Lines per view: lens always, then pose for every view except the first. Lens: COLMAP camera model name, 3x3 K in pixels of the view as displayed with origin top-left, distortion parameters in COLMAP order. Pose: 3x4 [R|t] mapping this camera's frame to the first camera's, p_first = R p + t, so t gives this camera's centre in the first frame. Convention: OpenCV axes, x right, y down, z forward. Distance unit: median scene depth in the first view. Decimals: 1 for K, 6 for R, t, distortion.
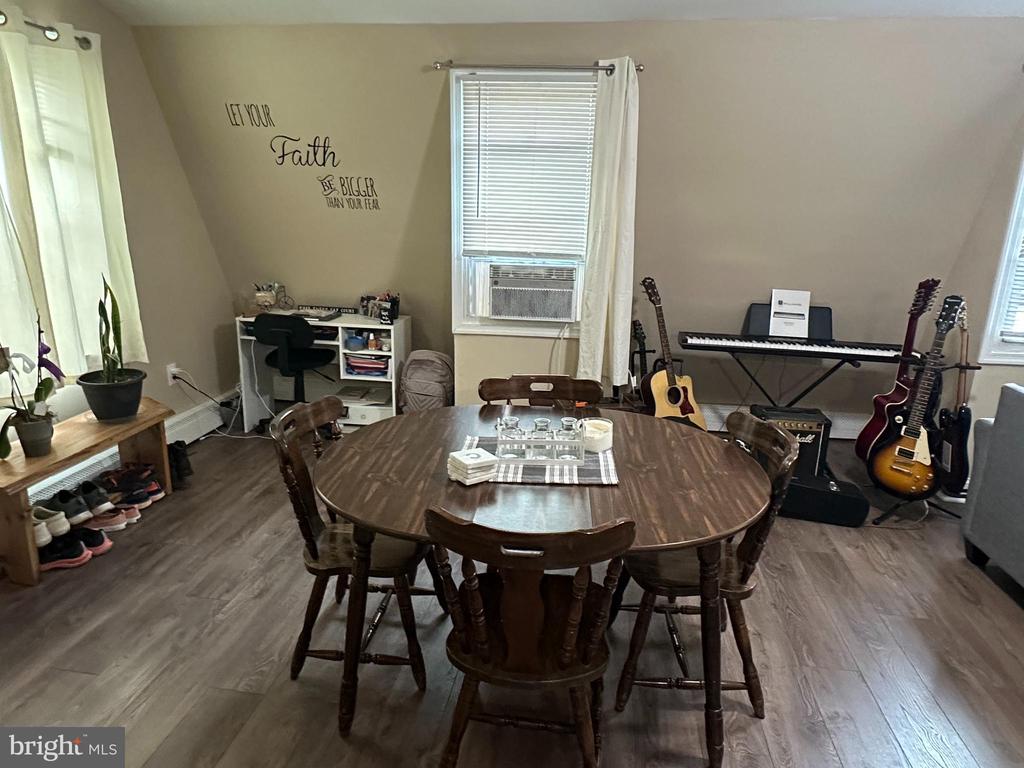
lens RADIAL K [[651.7, 0, 514.5], [0, 651.7, 383.1], [0, 0, 1]] dist [-0.001911, 0.001496]
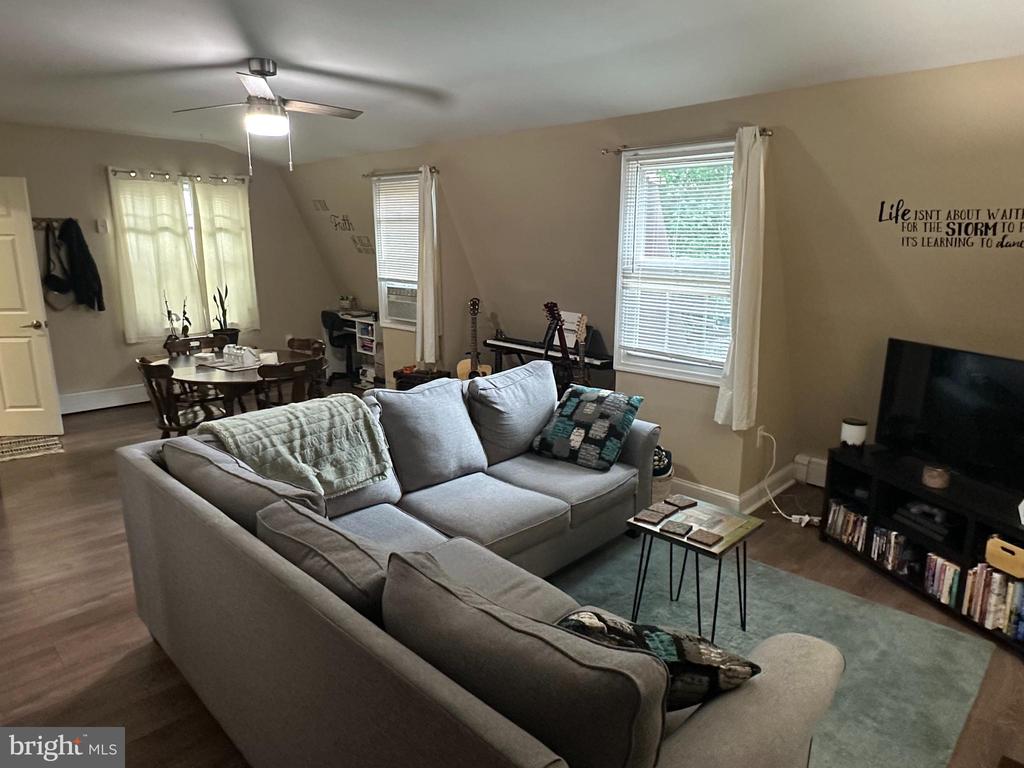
lens RADIAL K [[651.7, 0, 512.4], [0, 651.7, 381.6], [0, 0, 1]] dist [-0.001911, 0.001496]
pose [[0.794869, 0.114305, -0.595918, 1.234761], [-0.150323, 0.988577, -0.010887, 0.032335], [0.587866, 0.098234, 0.802972, -0.144574]]
